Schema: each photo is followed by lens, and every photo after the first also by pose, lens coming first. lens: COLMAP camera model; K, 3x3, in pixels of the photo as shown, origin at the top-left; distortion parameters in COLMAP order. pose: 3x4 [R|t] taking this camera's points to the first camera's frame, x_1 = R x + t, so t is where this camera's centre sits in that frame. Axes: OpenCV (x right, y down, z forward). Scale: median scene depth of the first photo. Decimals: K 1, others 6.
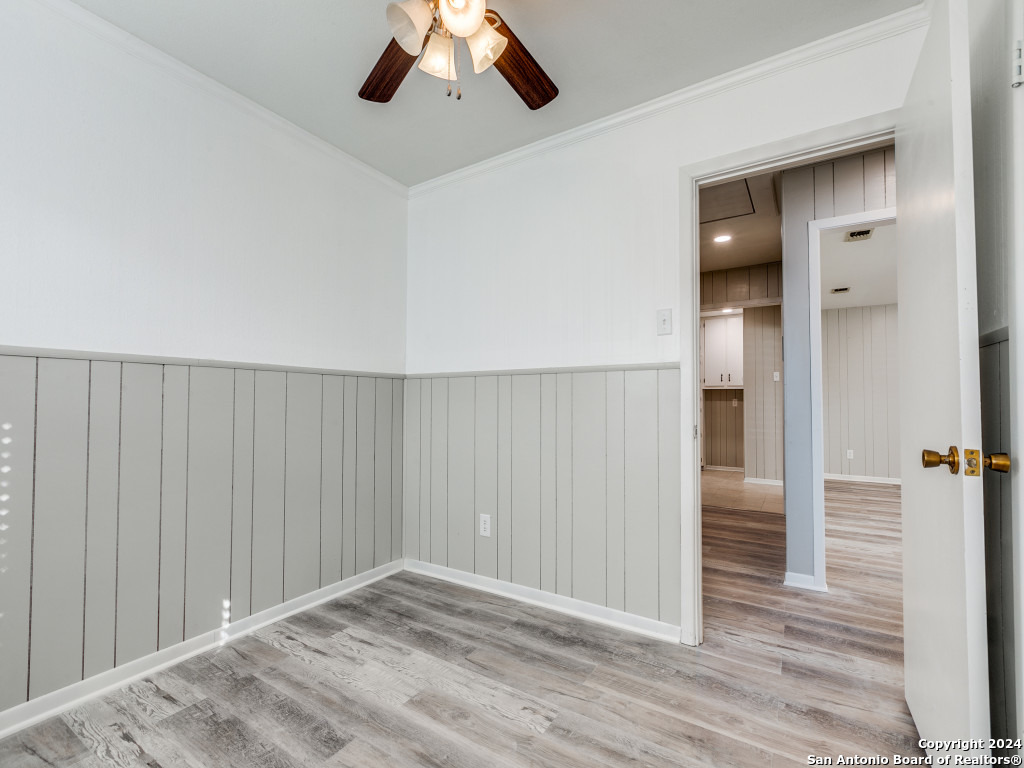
lens RADIAL K [[456.9, 0, 508.3], [0, 456.9, 391.6], [0, 0, 1]] dist [0.001374, 0.000609]
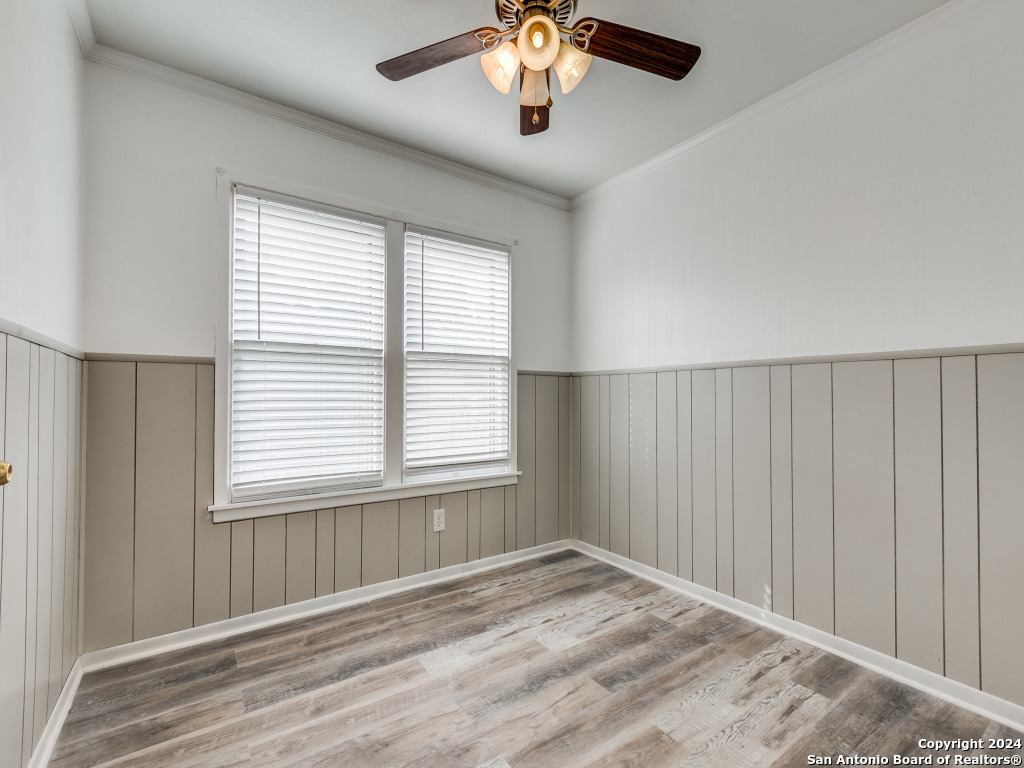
lens RADIAL K [[456.9, 0, 508.3], [0, 456.9, 391.6], [0, 0, 1]] dist [0.001374, 0.000609]
pose [[-0.384567, -0.015229, -0.922971, 0.644034], [0.017825, 0.999555, -0.023919, 0.025108], [0.922925, -0.025650, -0.384125, 0.951962]]
